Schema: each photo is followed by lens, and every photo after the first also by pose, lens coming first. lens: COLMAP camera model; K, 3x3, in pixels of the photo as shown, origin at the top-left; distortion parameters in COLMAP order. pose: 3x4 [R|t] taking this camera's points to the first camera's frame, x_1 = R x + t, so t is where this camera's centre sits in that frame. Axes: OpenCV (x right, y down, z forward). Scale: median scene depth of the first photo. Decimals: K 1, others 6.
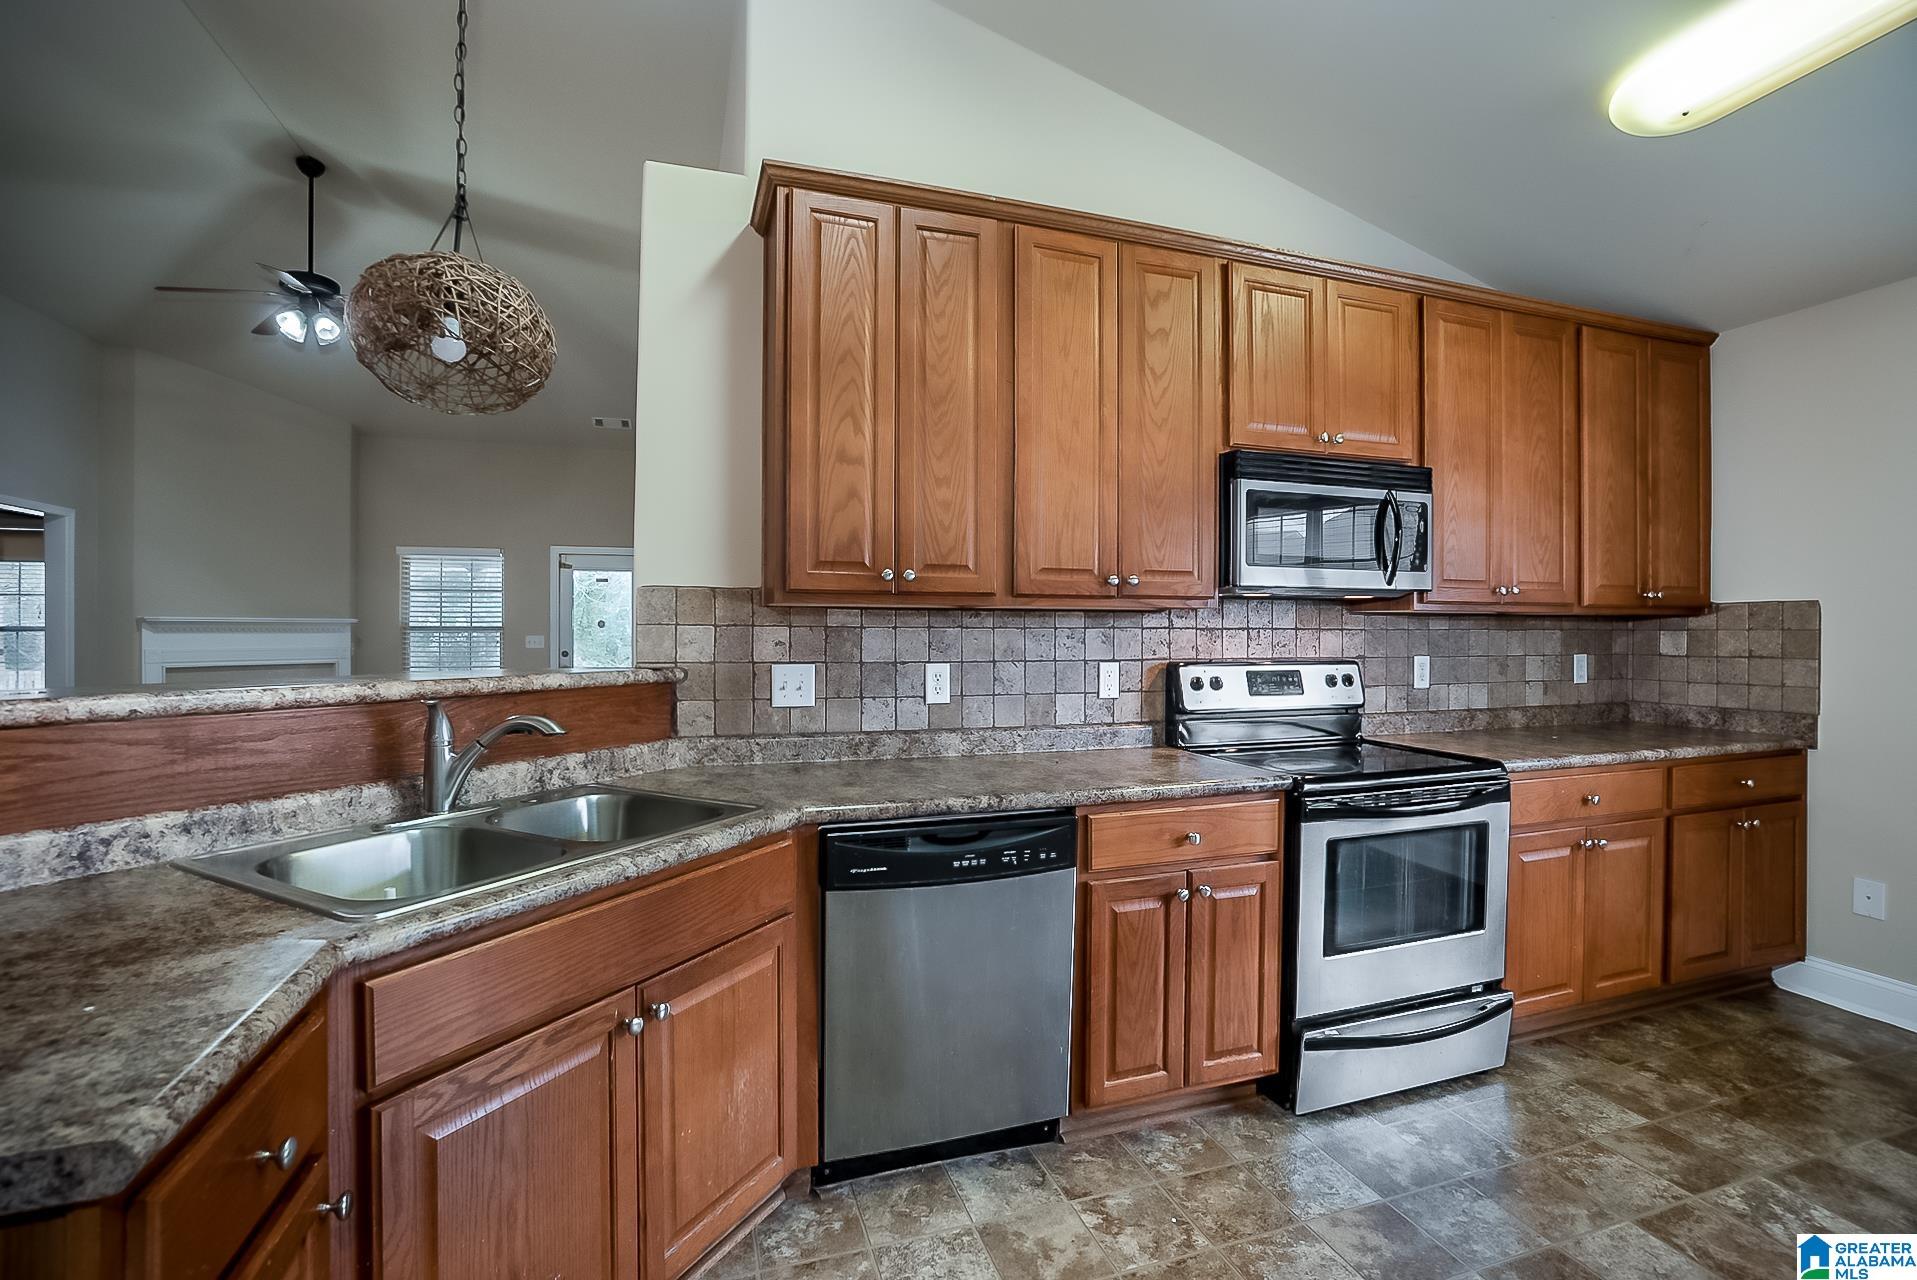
lens RADIAL K [[869.6, 0, 962.3], [0, 869.6, 636.3], [0, 0, 1]] dist [-0.060783, 0.019579]
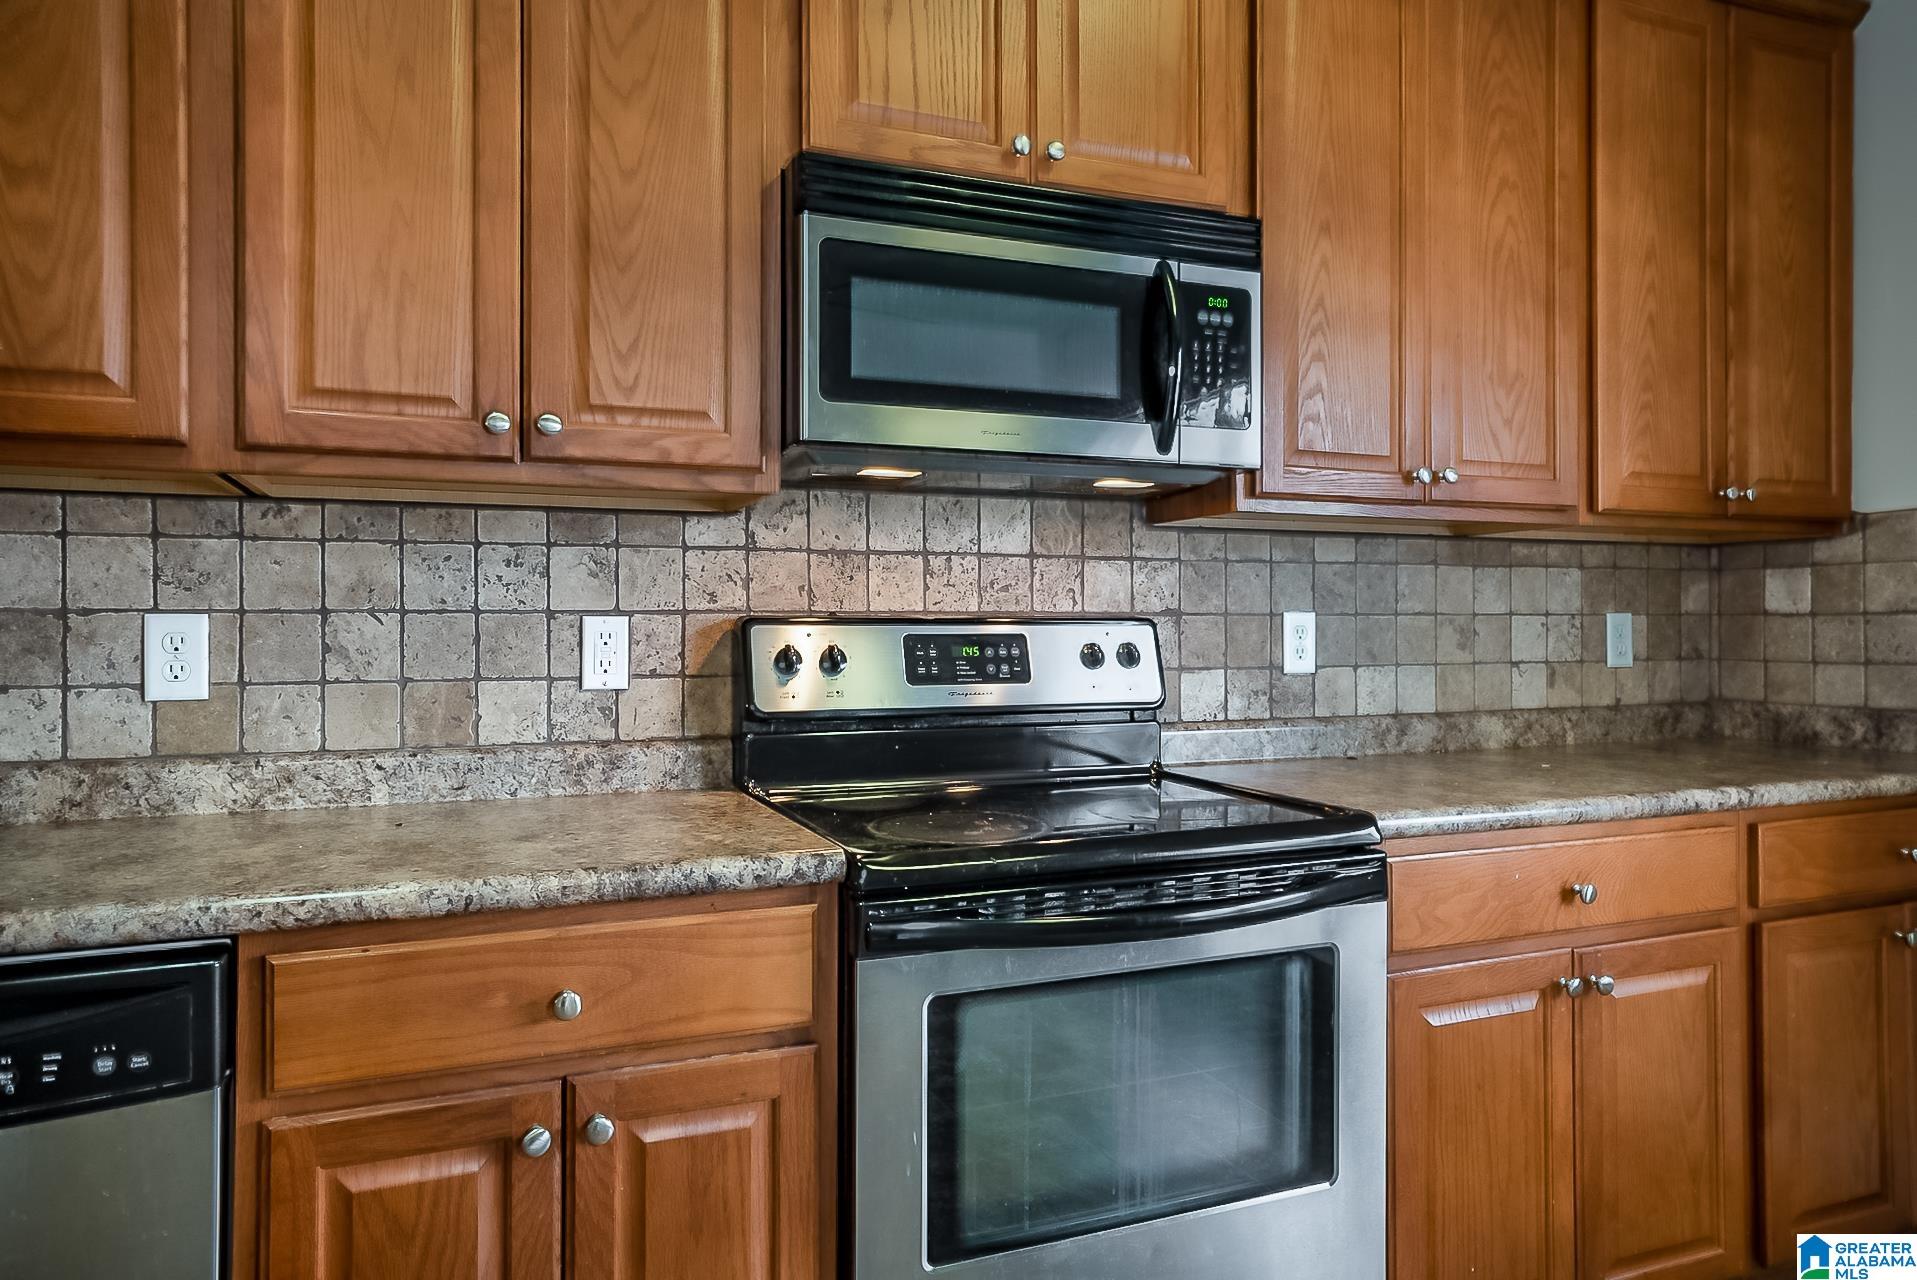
lens RADIAL K [[1229.0, 0, 963.5], [0, 1229.0, 625.4], [0, 0, 1]] dist [-0.012842, 0.023854]
pose [[0.998084, -0.004237, 0.061723, 0.383138], [0.004648, 0.999968, -0.006517, 0.047622], [-0.061694, 0.006791, 0.998072, 0.348676]]
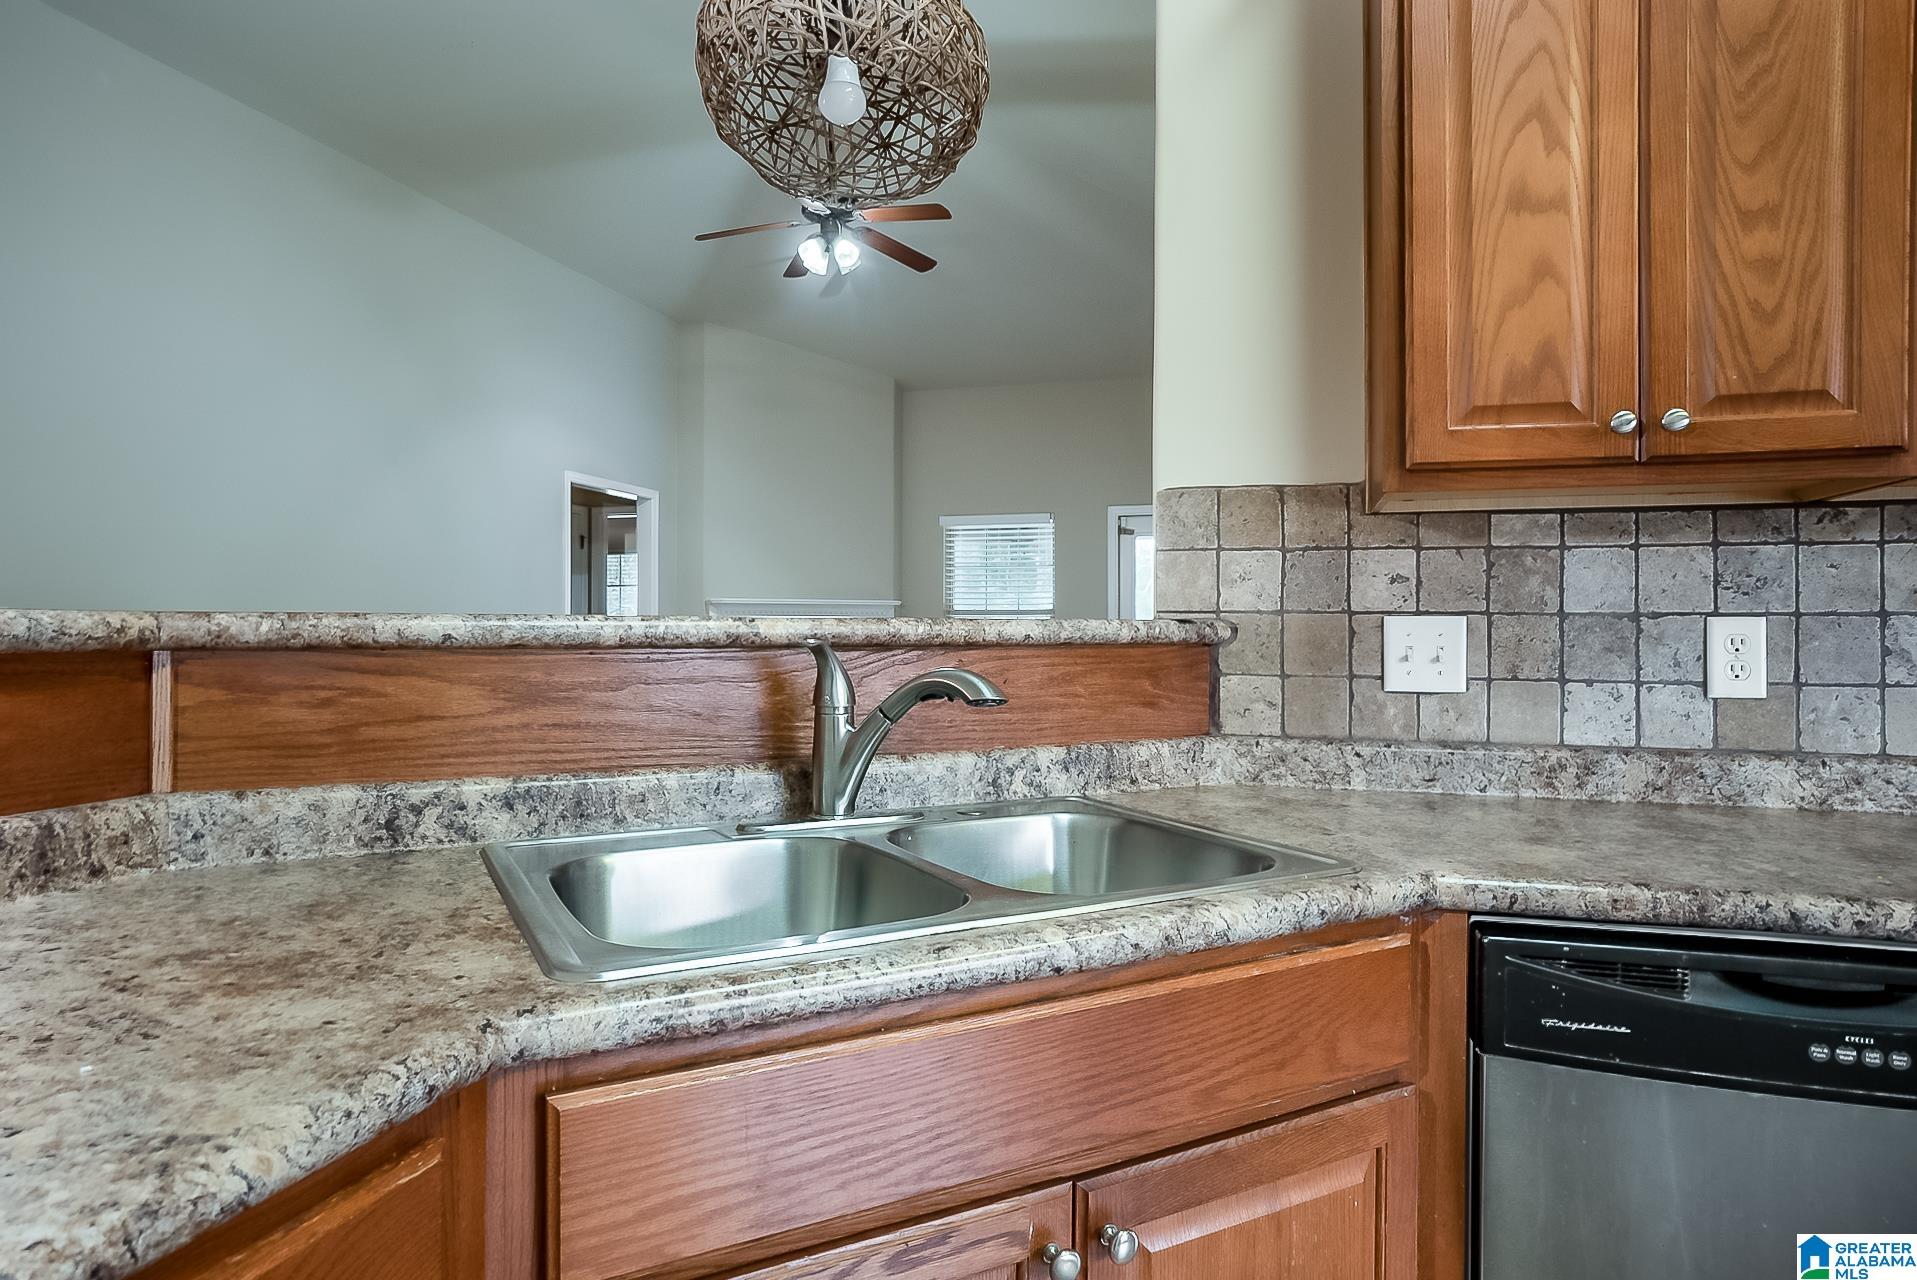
lens RADIAL K [[1116.3, 0, 945.3], [0, 1116.3, 625.1], [0, 0, 1]] dist [-0.025889, 0.025314]
pose [[0.816347, -0.003674, -0.577549, -0.034330], [-0.003727, 0.999925, -0.011629, 0.048920], [0.577549, 0.011646, 0.816273, 0.244687]]
